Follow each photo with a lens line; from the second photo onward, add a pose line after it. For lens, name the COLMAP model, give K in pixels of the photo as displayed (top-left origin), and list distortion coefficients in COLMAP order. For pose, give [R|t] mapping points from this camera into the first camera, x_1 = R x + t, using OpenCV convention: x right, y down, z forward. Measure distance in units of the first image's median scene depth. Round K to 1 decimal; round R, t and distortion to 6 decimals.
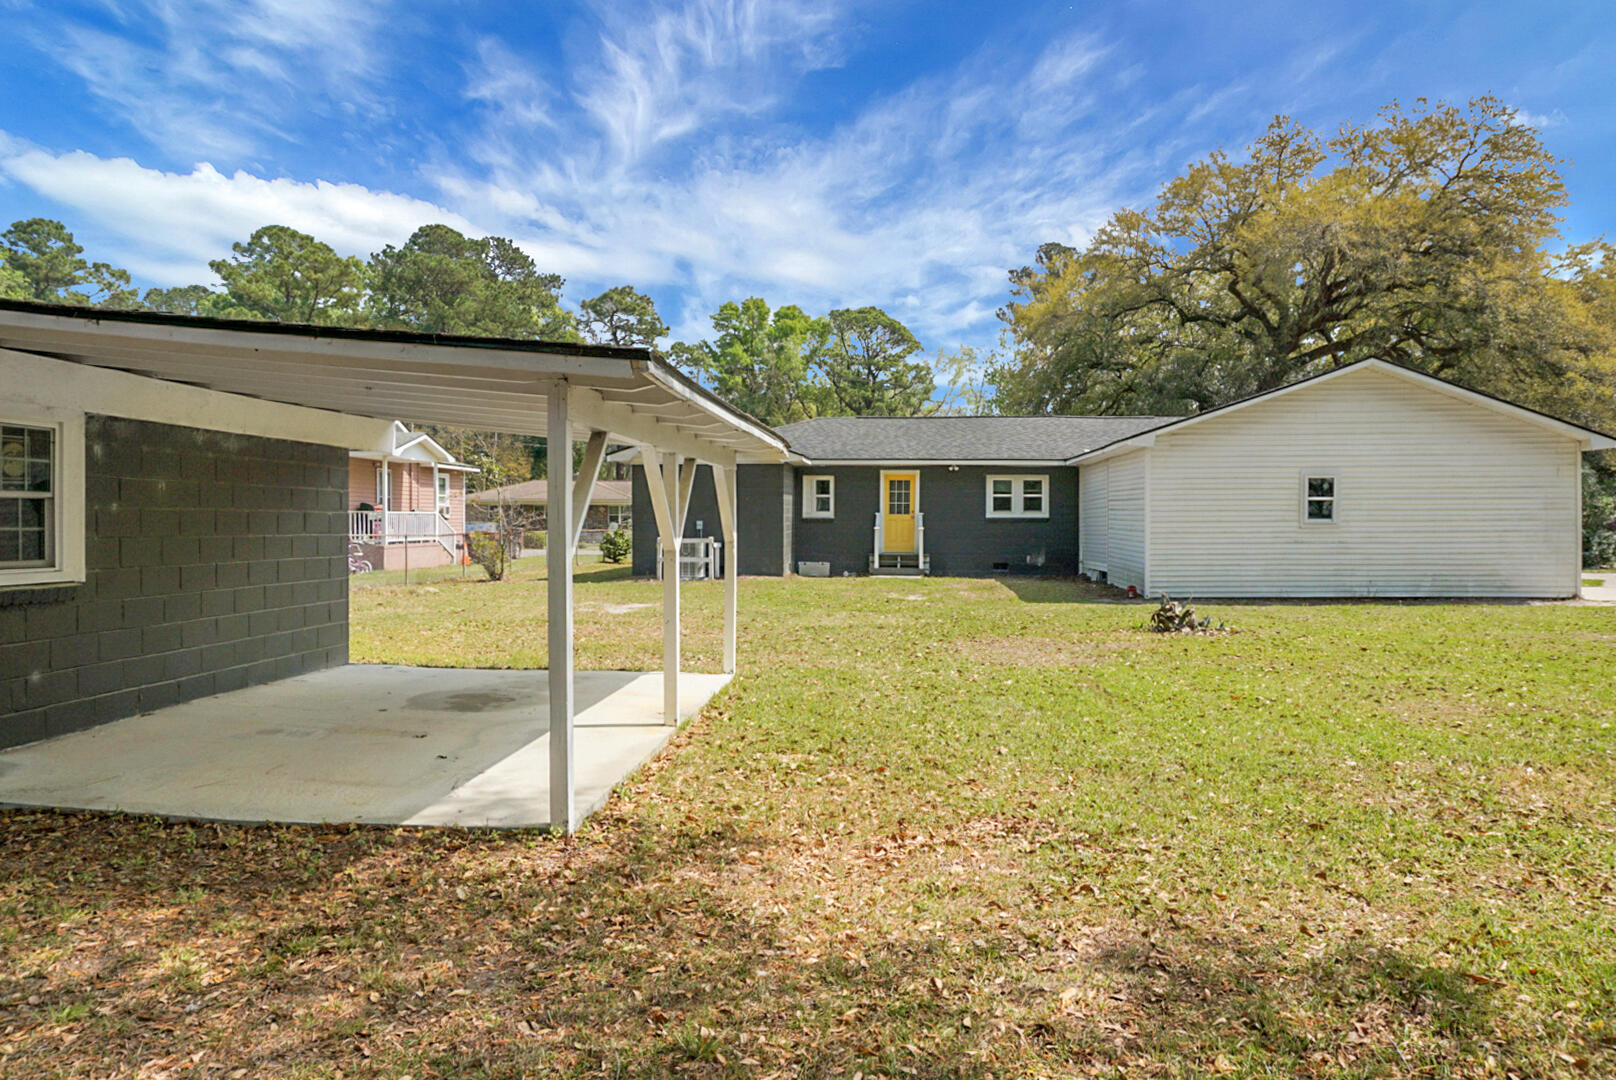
lens RADIAL K [[1093.0, 0, 807.9], [0, 1093.0, 536.5], [0, 0, 1]] dist [-0.037319, 0.002255]
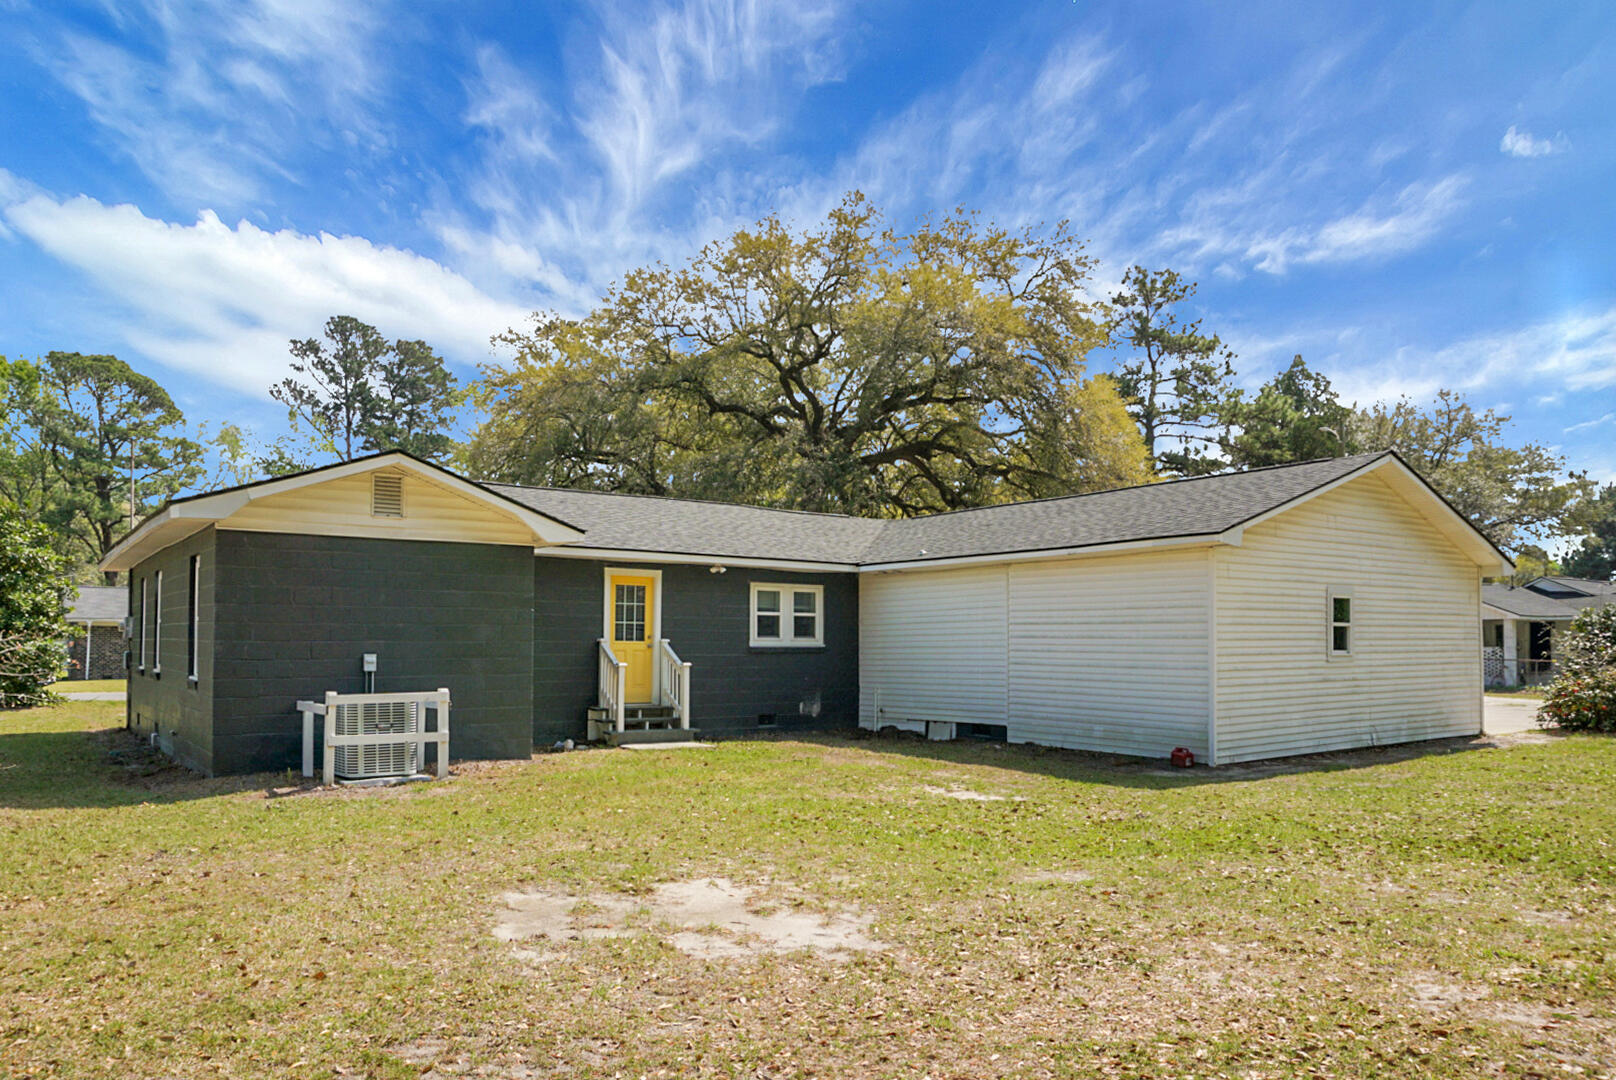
lens RADIAL K [[1125.8, 0, 808.1], [0, 1125.8, 594.1], [0, 0, 1]] dist [-0.039081, 0.001457]
pose [[0.756174, 0.029412, 0.653709, -0.257103], [0.008449, 0.998467, -0.054696, -0.011336], [-0.654316, 0.046883, 0.754767, 0.460485]]
